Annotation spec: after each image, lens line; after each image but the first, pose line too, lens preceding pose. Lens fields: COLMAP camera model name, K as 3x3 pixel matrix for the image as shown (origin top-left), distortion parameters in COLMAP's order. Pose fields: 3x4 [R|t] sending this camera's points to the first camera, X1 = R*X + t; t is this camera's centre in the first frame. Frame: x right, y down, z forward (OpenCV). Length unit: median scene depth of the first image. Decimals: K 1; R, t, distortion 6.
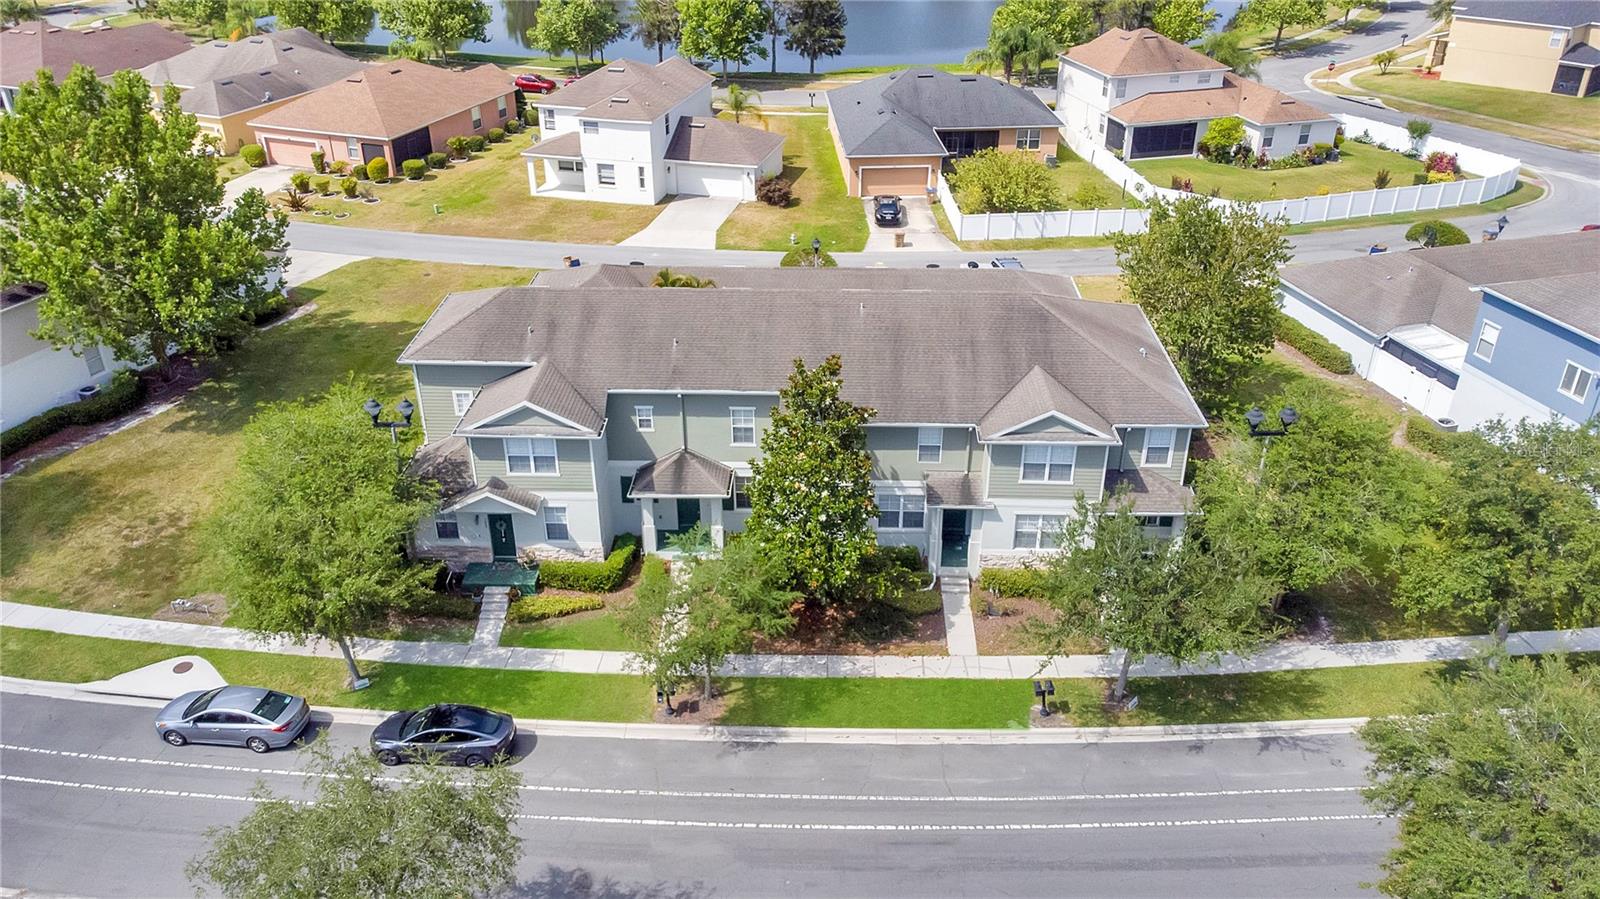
lens RADIAL K [[1187.3, 0, 800.0], [0, 1187.3, 449.5], [0, 0, 1]] dist [0.012433, 0.064097]
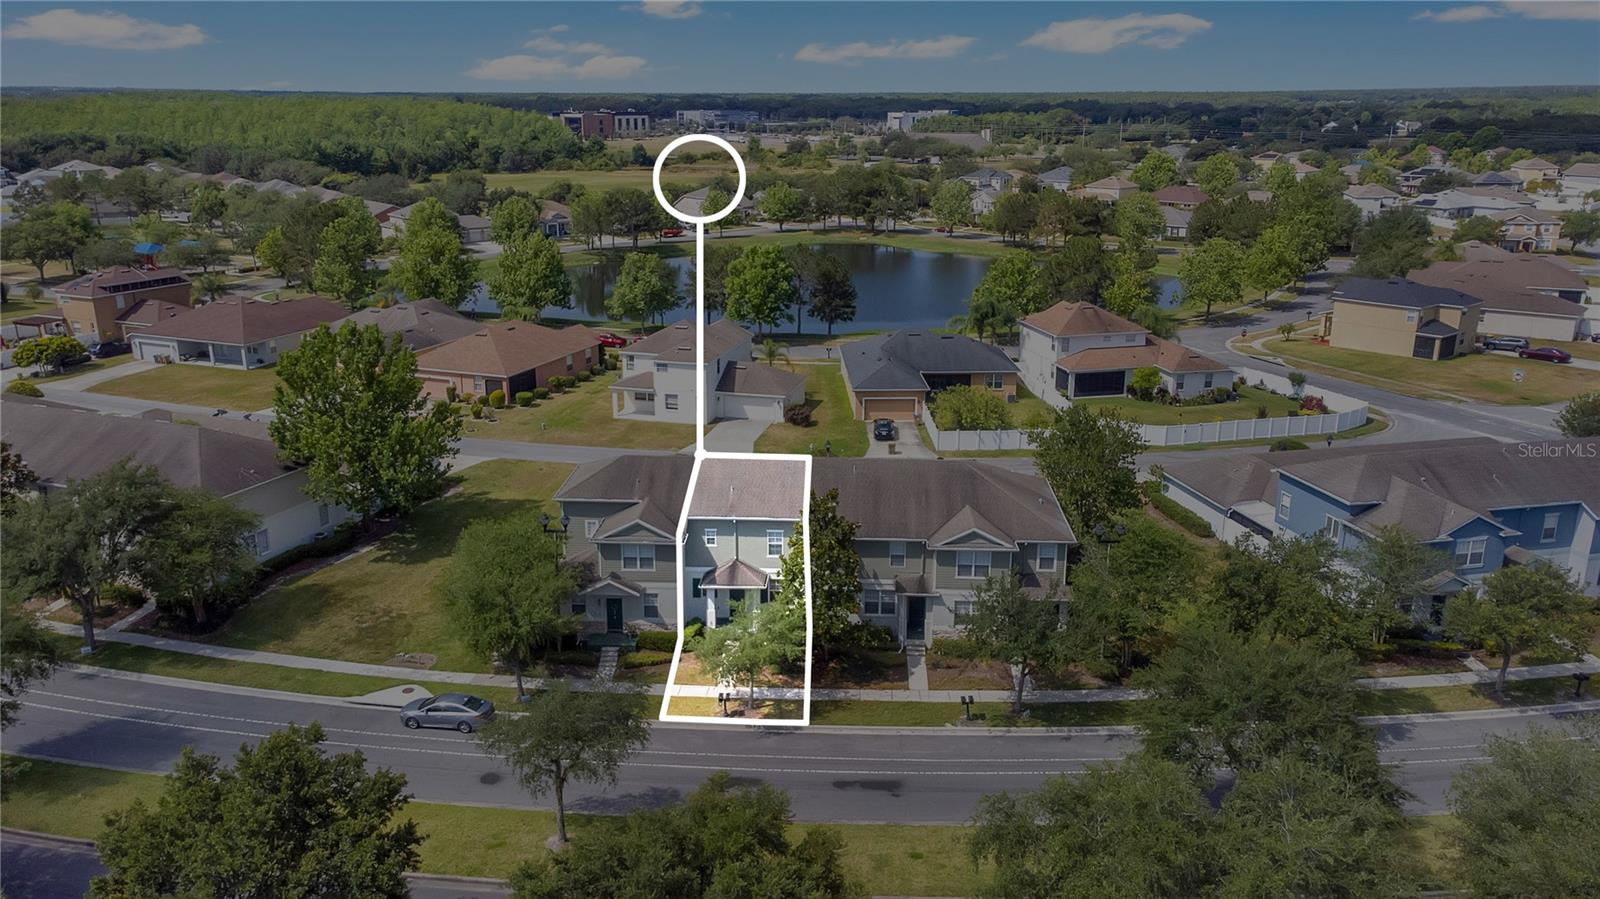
lens RADIAL K [[1187.3, 0, 800.0], [0, 1187.3, 449.5], [0, 0, 1]] dist [0.012433, 0.064097]
pose [[0.999760, 0.009553, -0.019693, 0.007212], [-0.013577, 0.976374, -0.215662, 0.112318], [0.017168, 0.215878, 0.976269, -0.301430]]
